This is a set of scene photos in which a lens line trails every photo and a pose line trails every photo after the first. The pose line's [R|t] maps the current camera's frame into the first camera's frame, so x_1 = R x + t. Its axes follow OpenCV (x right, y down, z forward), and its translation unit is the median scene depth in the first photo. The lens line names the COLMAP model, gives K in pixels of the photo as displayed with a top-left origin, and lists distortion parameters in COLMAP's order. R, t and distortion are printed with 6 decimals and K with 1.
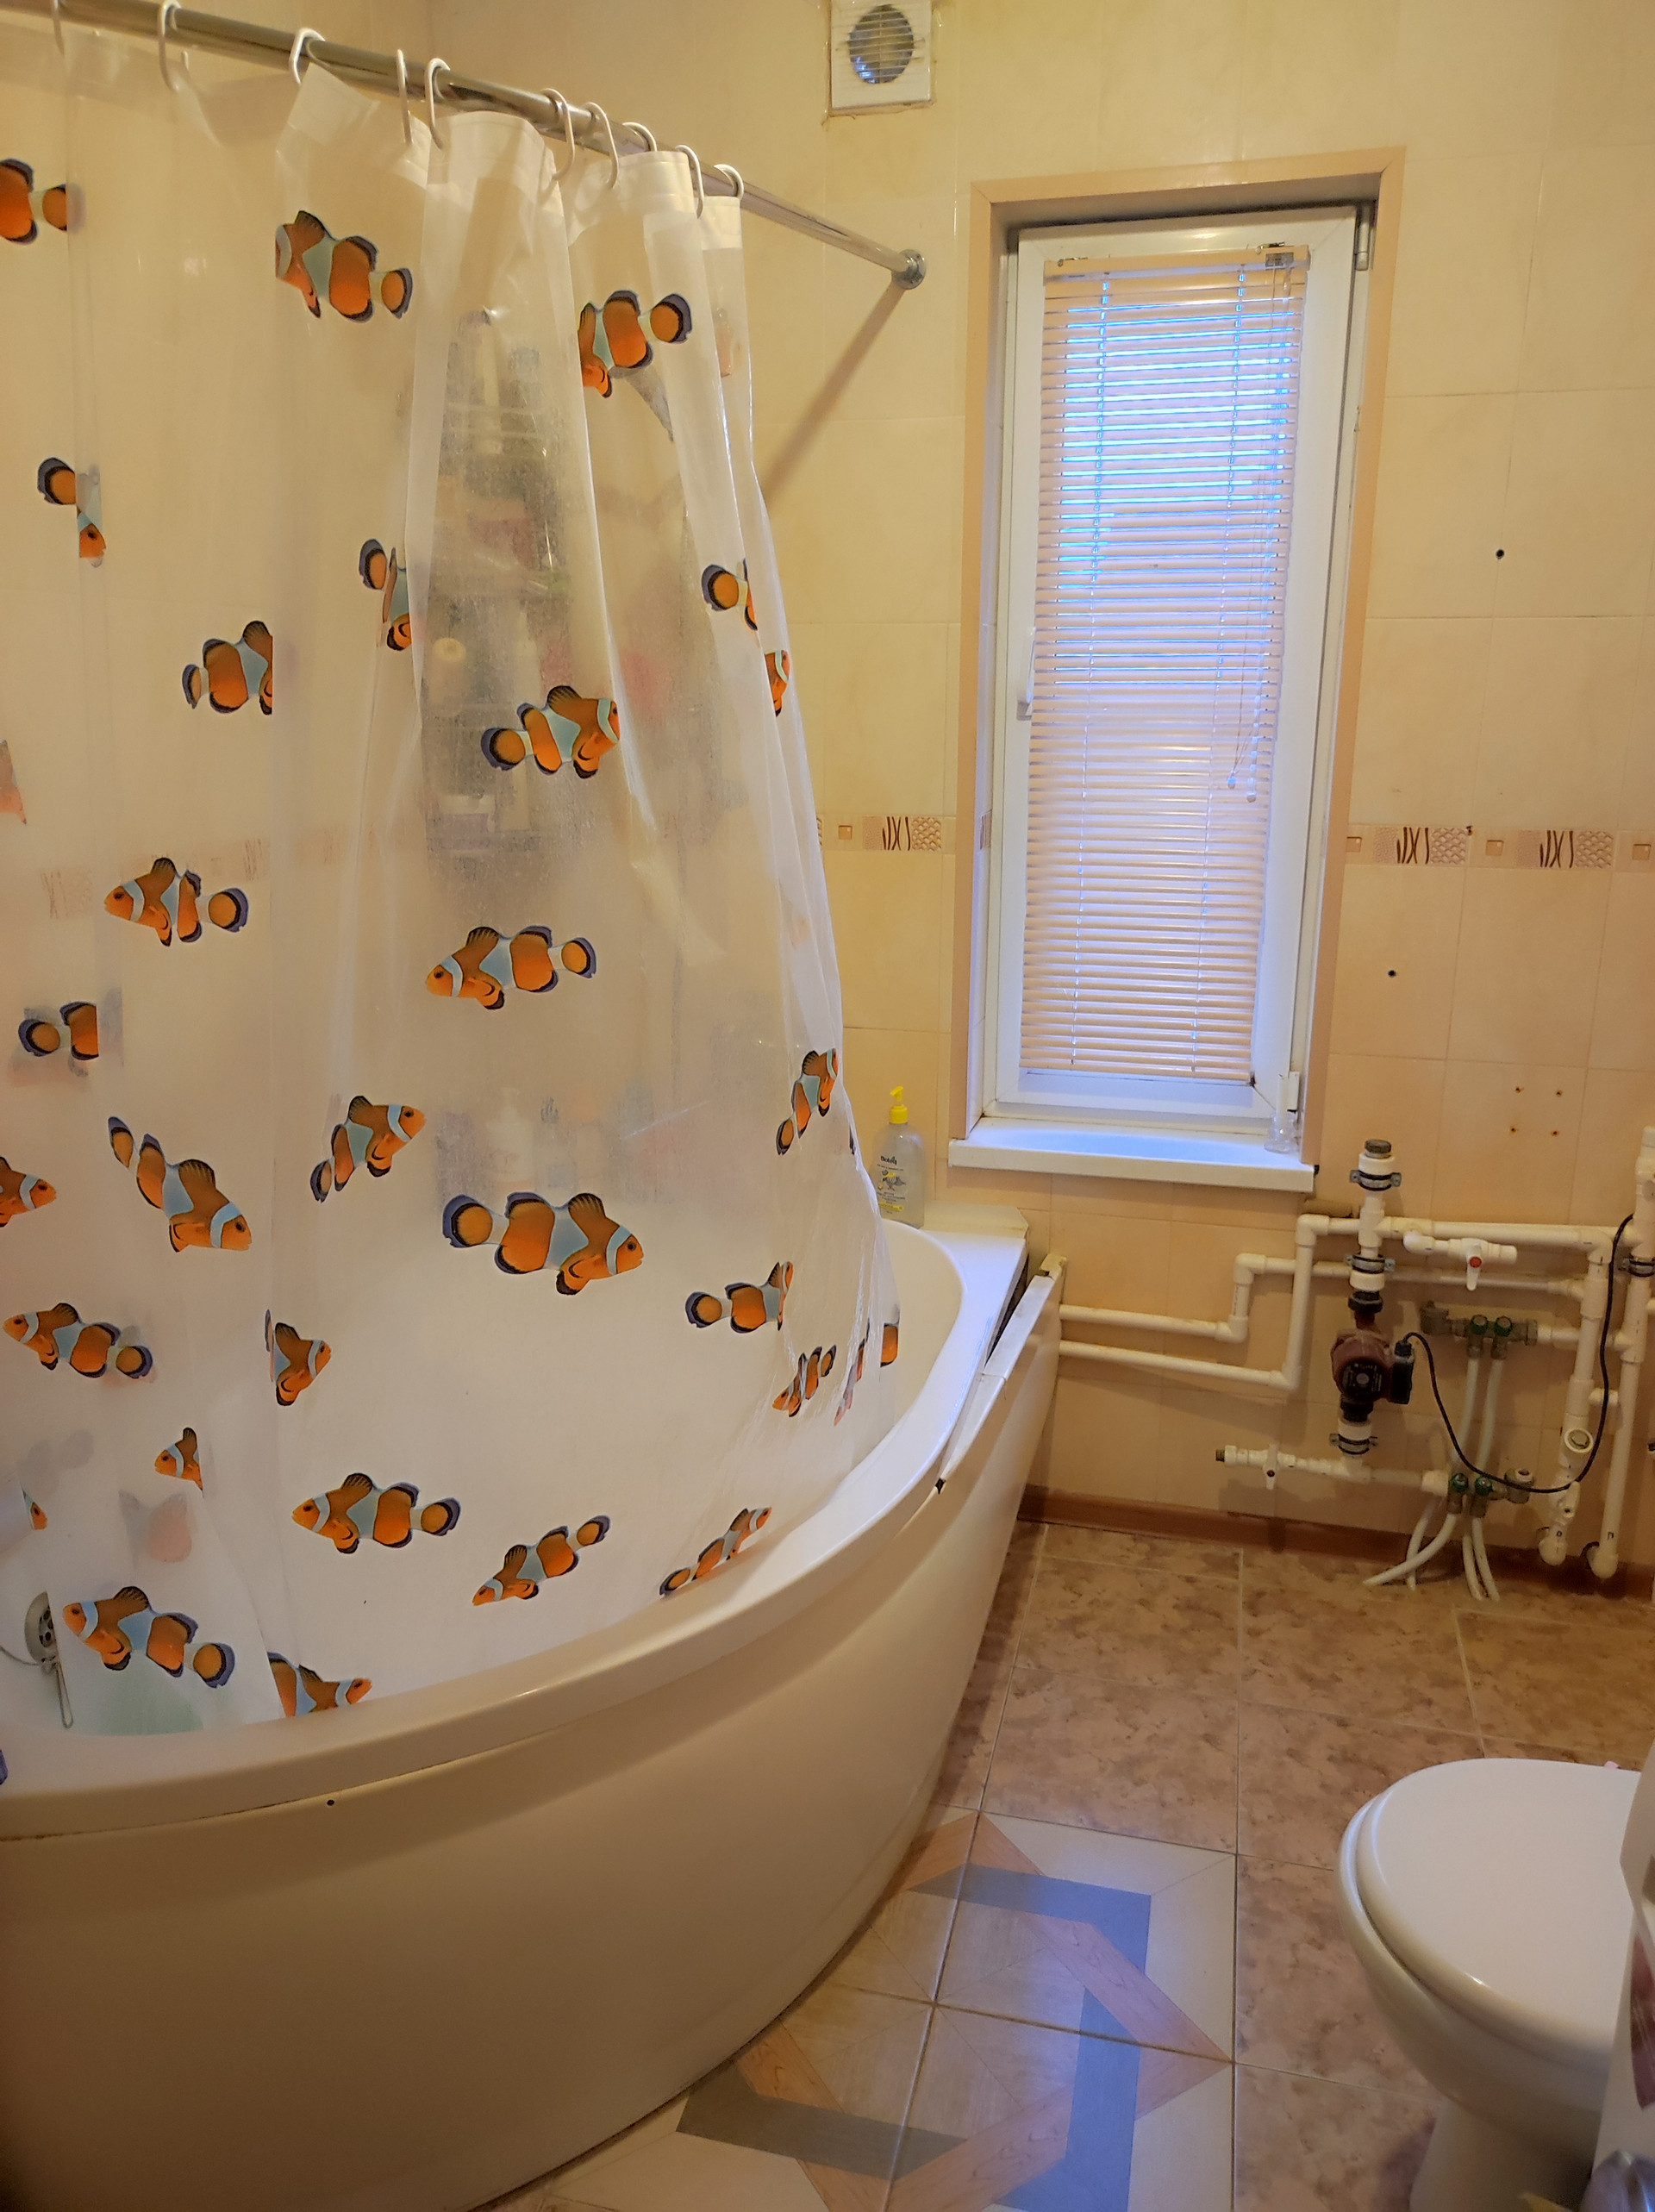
lens RADIAL K [[1627.0, 0, 823.9], [0, 1627.0, 1106.2], [0, 0, 1]] dist [0.030581, -0.022581]
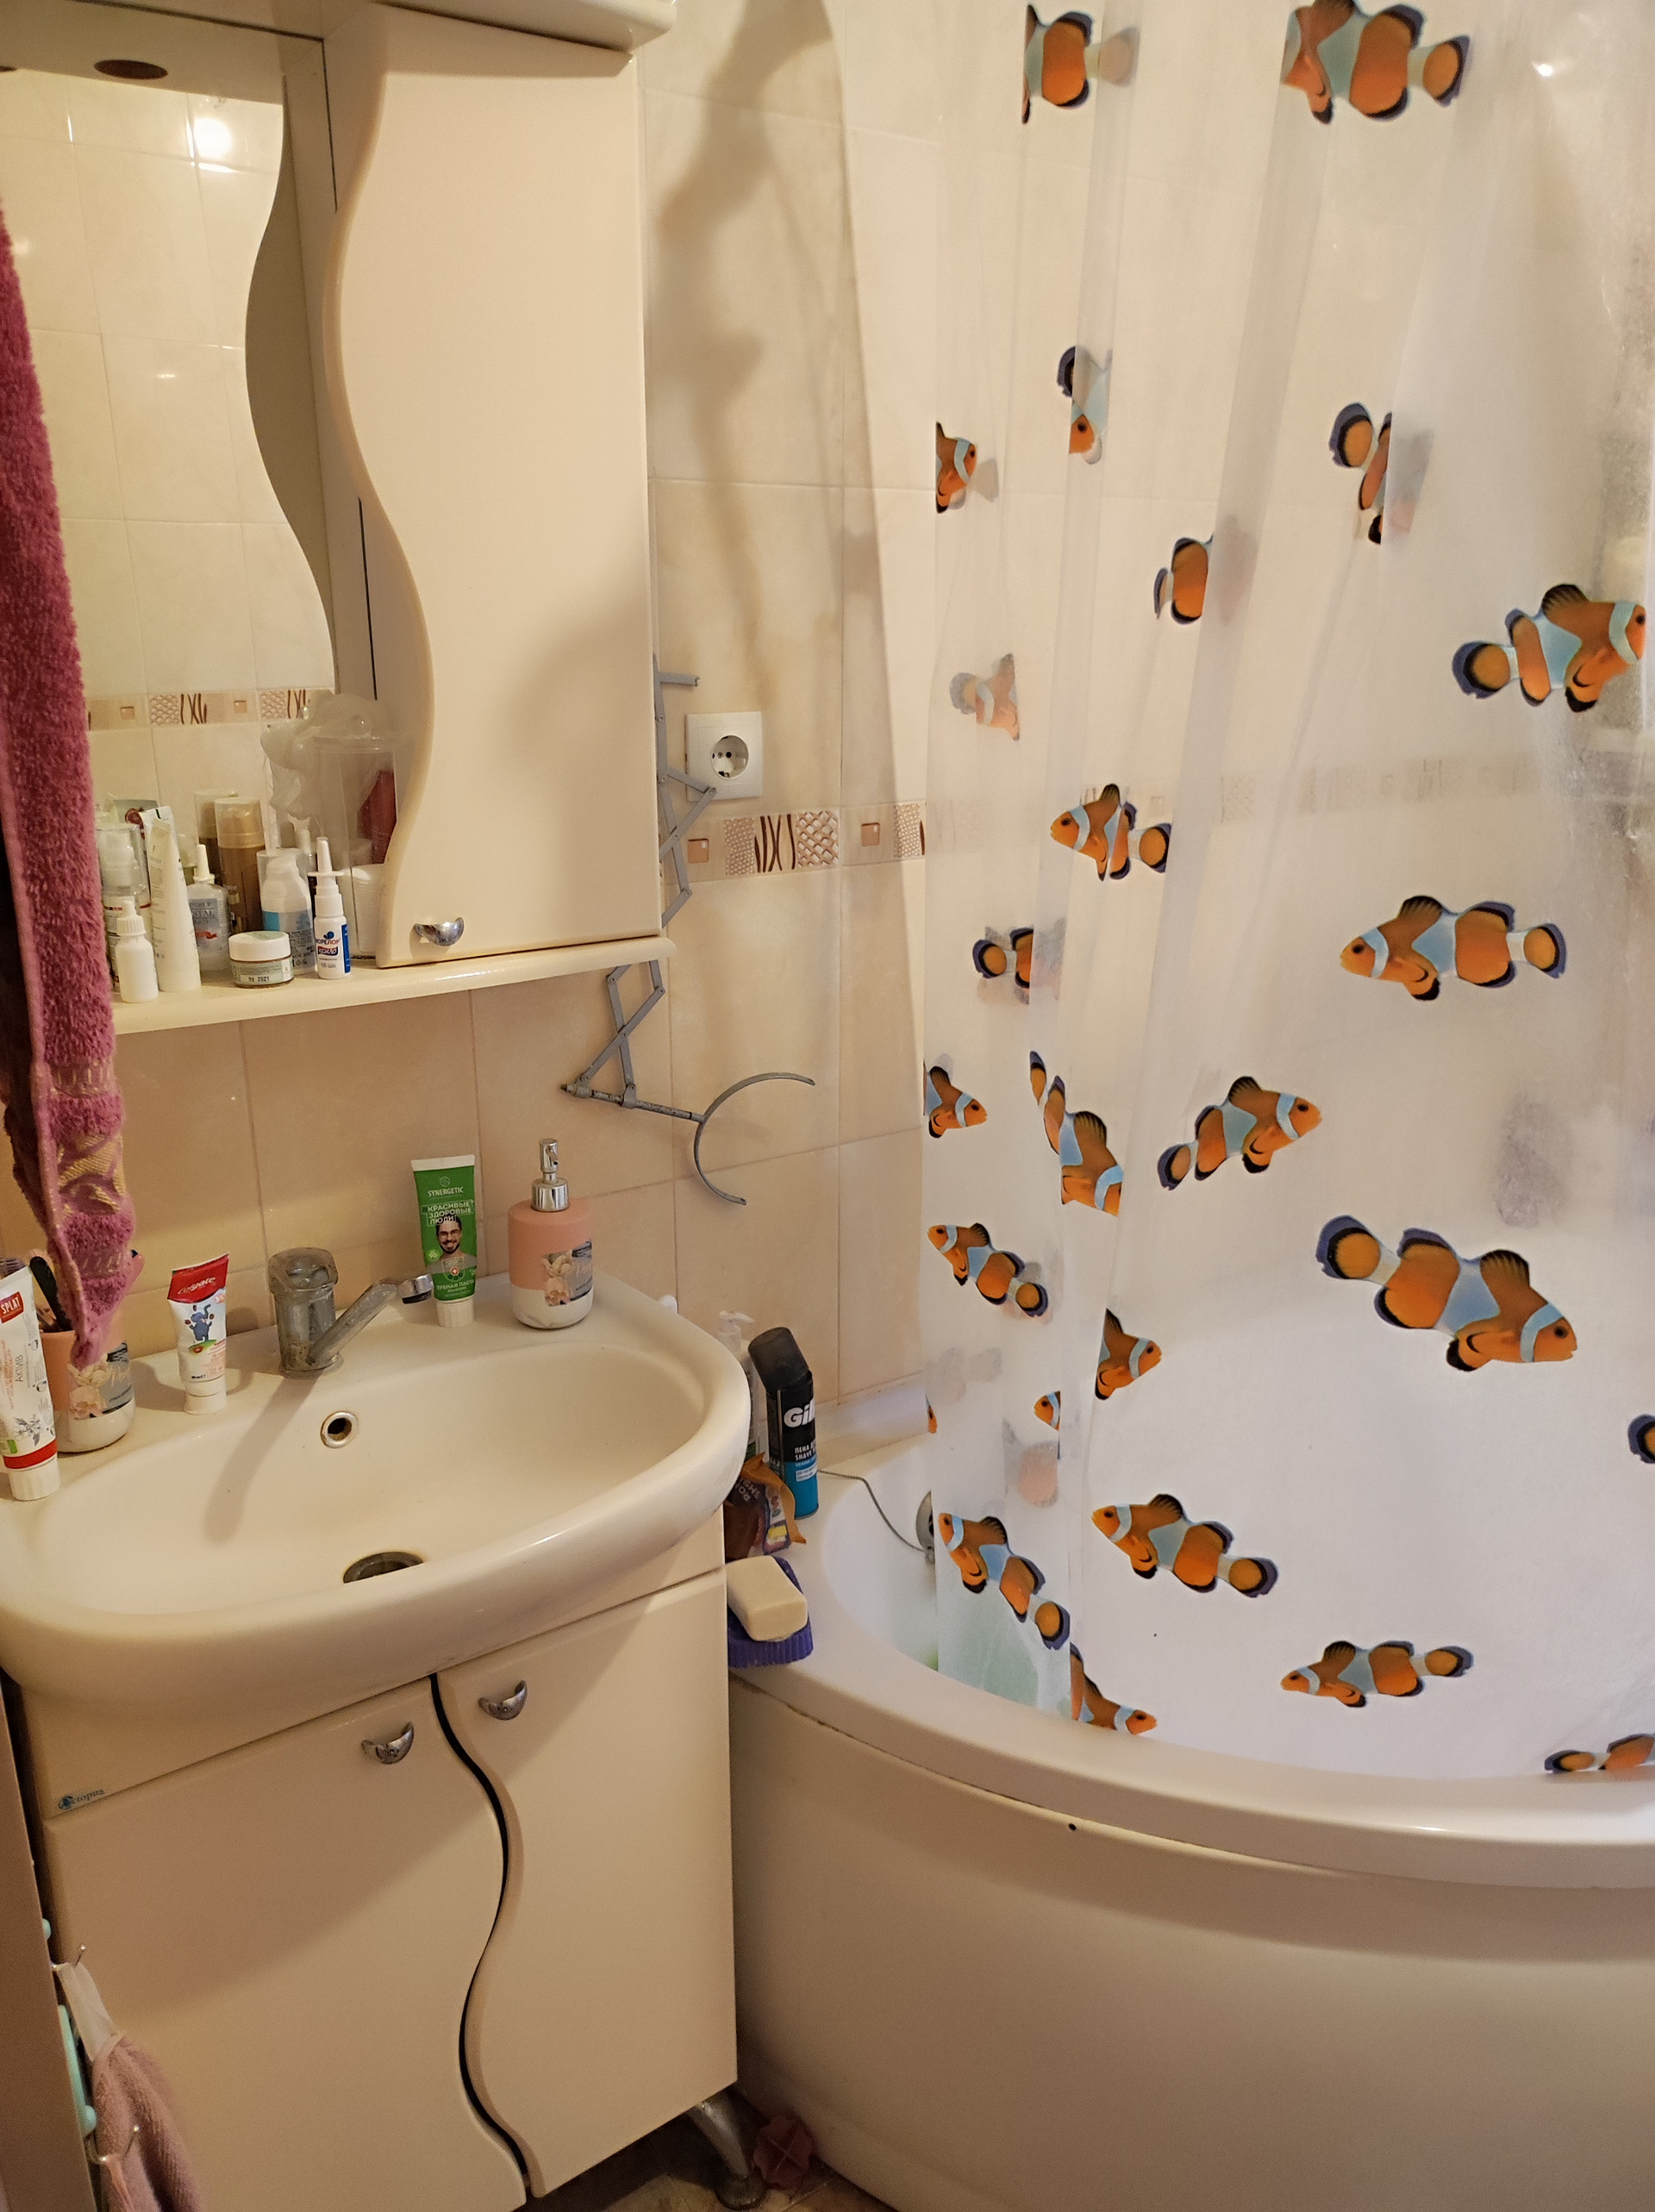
lens RADIAL K [[1643.9, 0, 827.9], [0, 1643.9, 1114.3], [0, 0, 1]] dist [0.032816, -0.009785]
pose [[0.741248, 0.194968, -0.642292, 0.099300], [-0.162529, 0.980545, 0.110076, -0.041238], [0.651257, 0.022798, 0.758514, 0.176220]]
